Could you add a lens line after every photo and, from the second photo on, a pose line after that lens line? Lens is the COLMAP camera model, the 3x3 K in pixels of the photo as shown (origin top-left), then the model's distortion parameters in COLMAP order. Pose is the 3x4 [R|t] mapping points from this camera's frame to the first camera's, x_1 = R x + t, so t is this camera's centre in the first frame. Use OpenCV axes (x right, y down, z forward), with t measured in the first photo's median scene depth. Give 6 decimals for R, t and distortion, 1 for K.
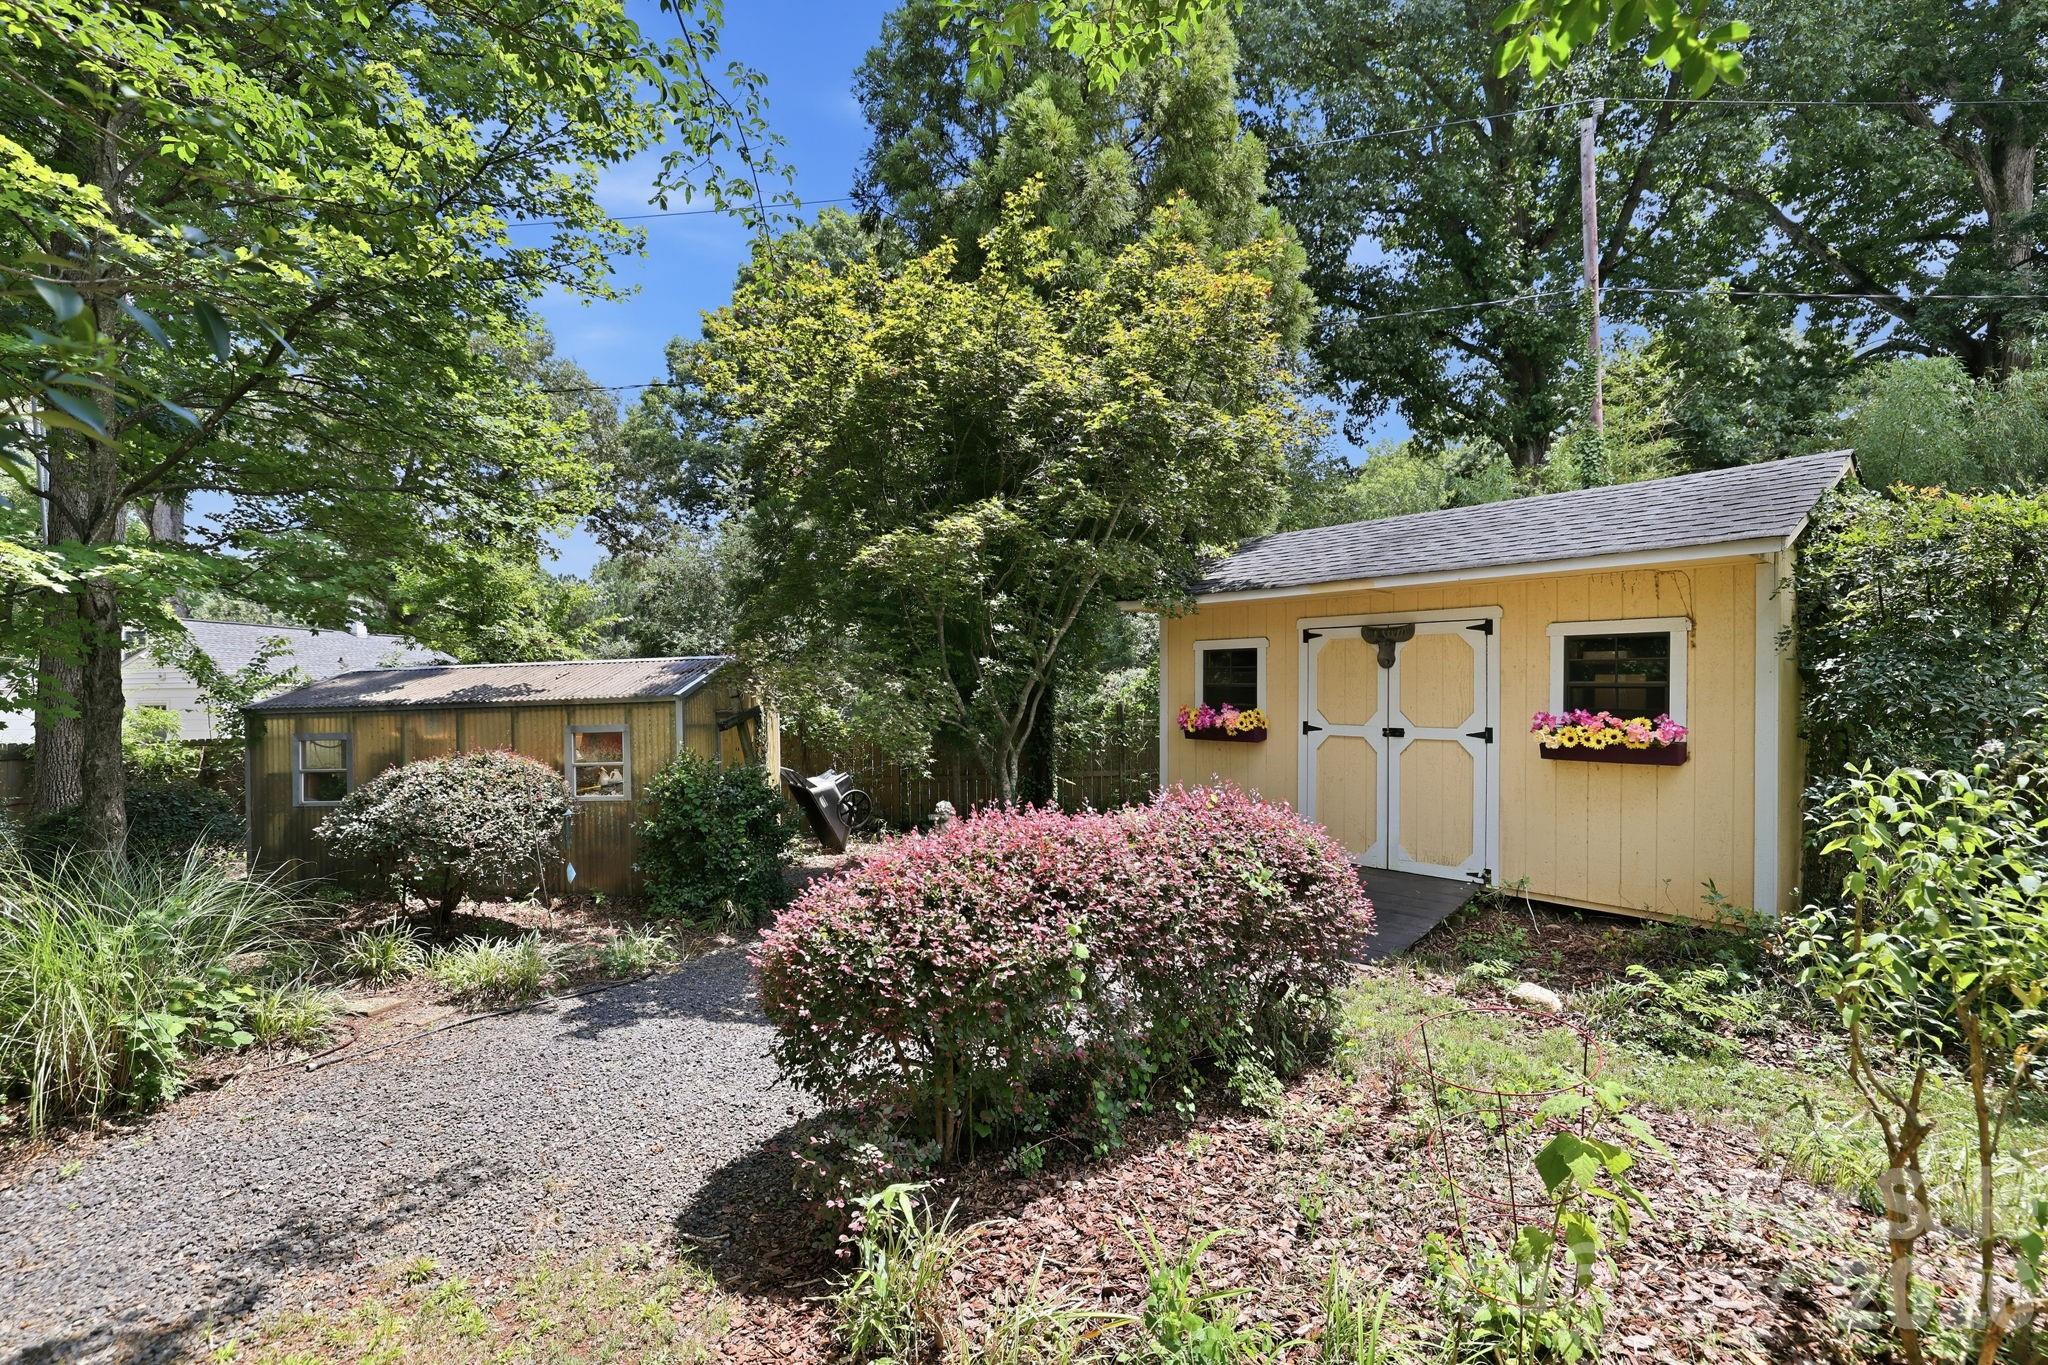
lens RADIAL K [[933.1, 0, 1028.1], [0, 933.1, 663.3], [0, 0, 1]] dist [-0.003201, -0.000558]
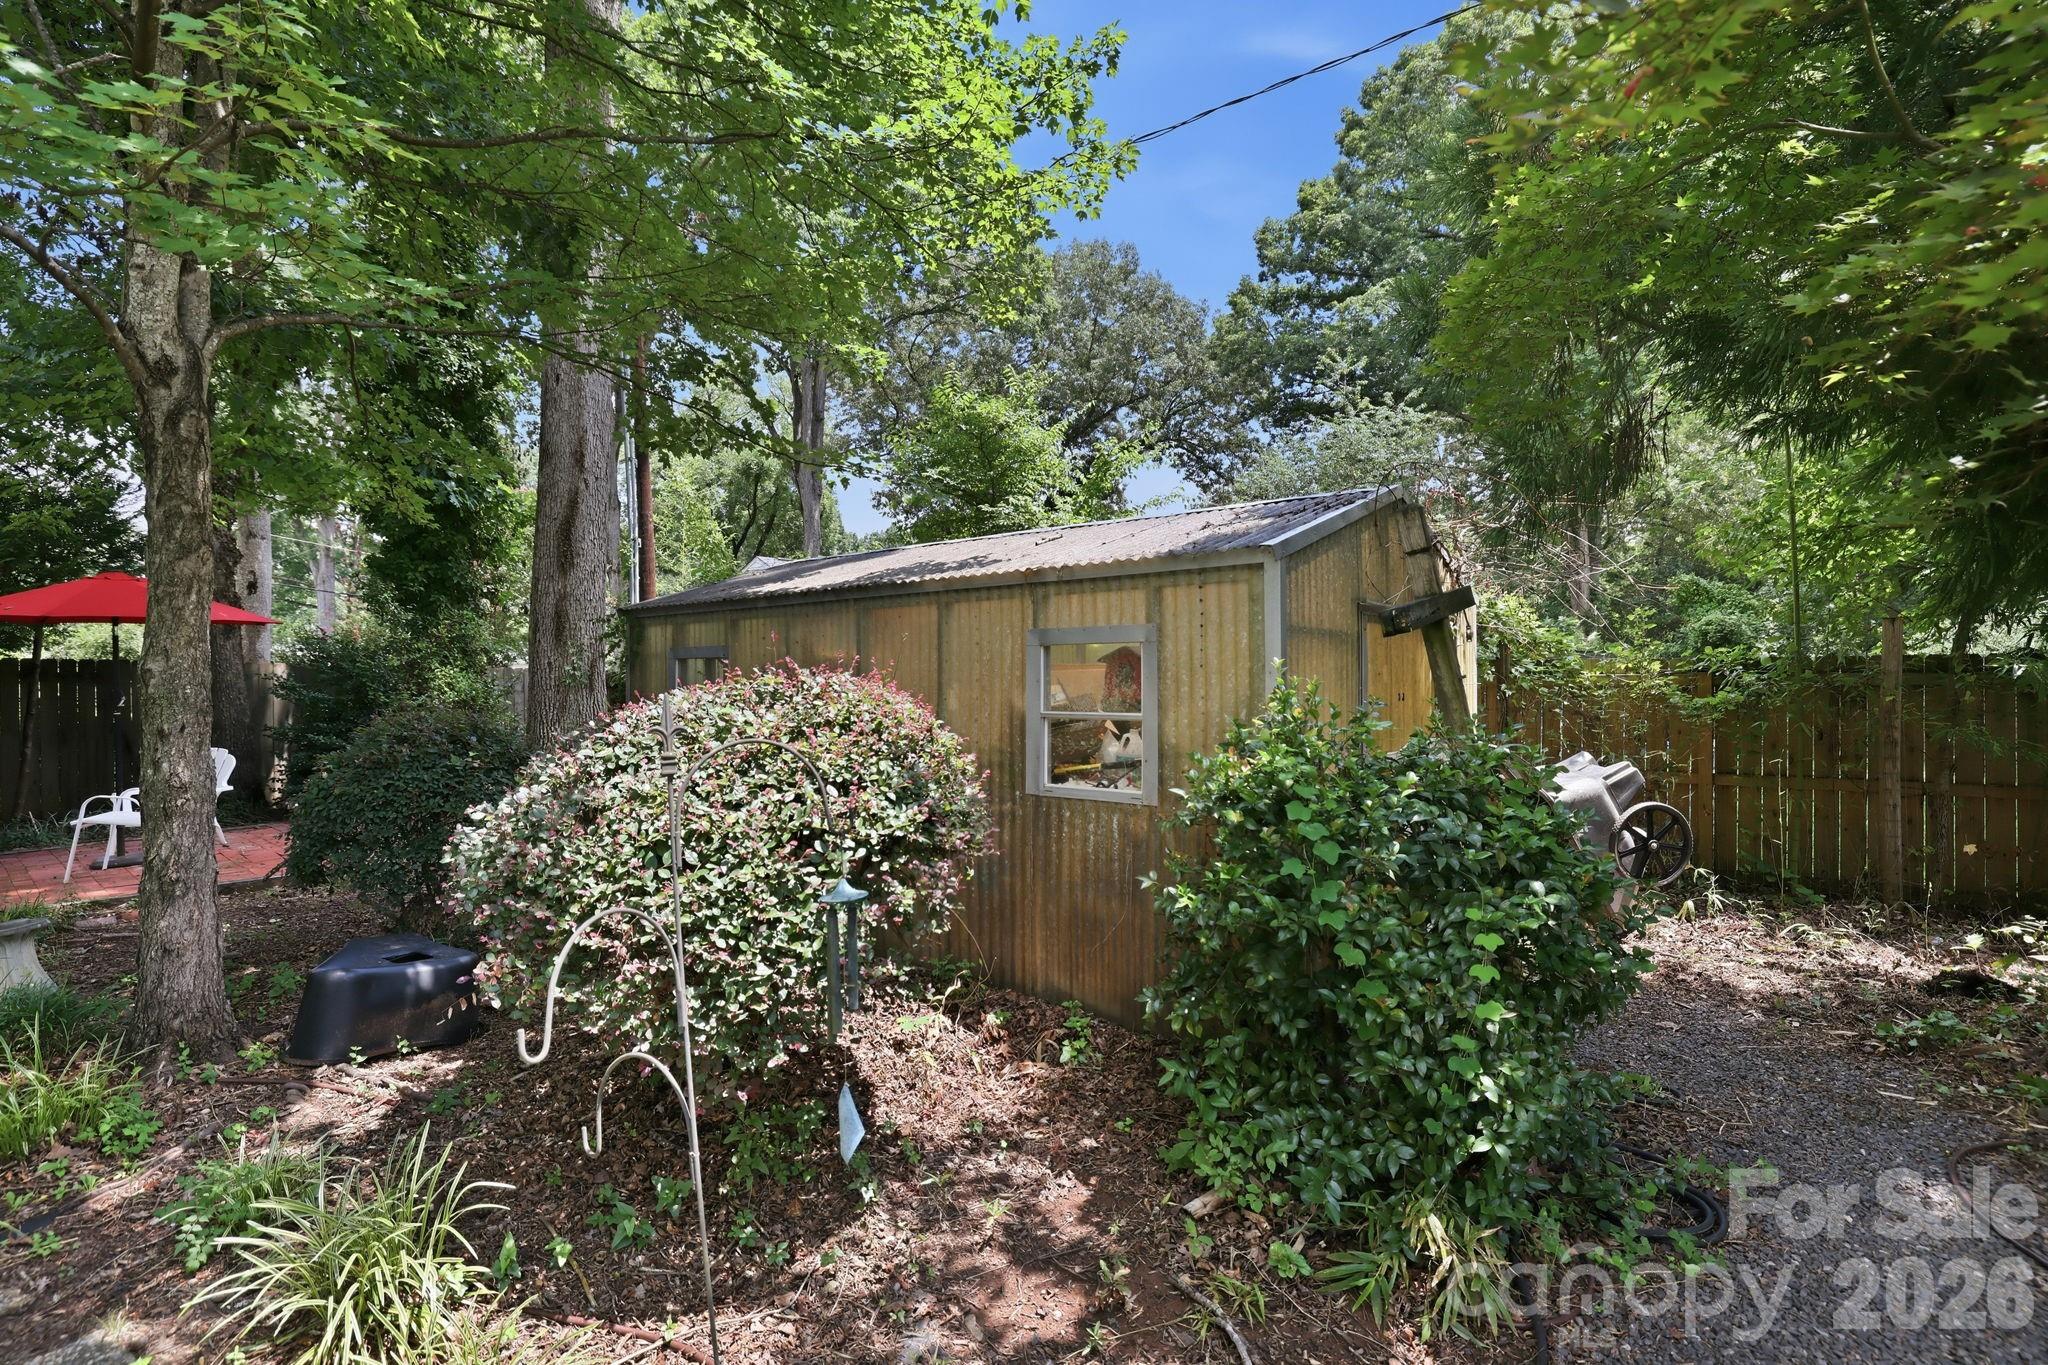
lens RADIAL K [[933.1, 0, 1028.1], [0, 933.1, 663.3], [0, 0, 1]] dist [-0.003201, -0.000558]
pose [[0.816578, 0.008393, -0.577174, -0.067237], [0.012125, 0.999424, 0.031687, 0.020059], [0.577108, -0.032873, 0.816006, 0.180503]]
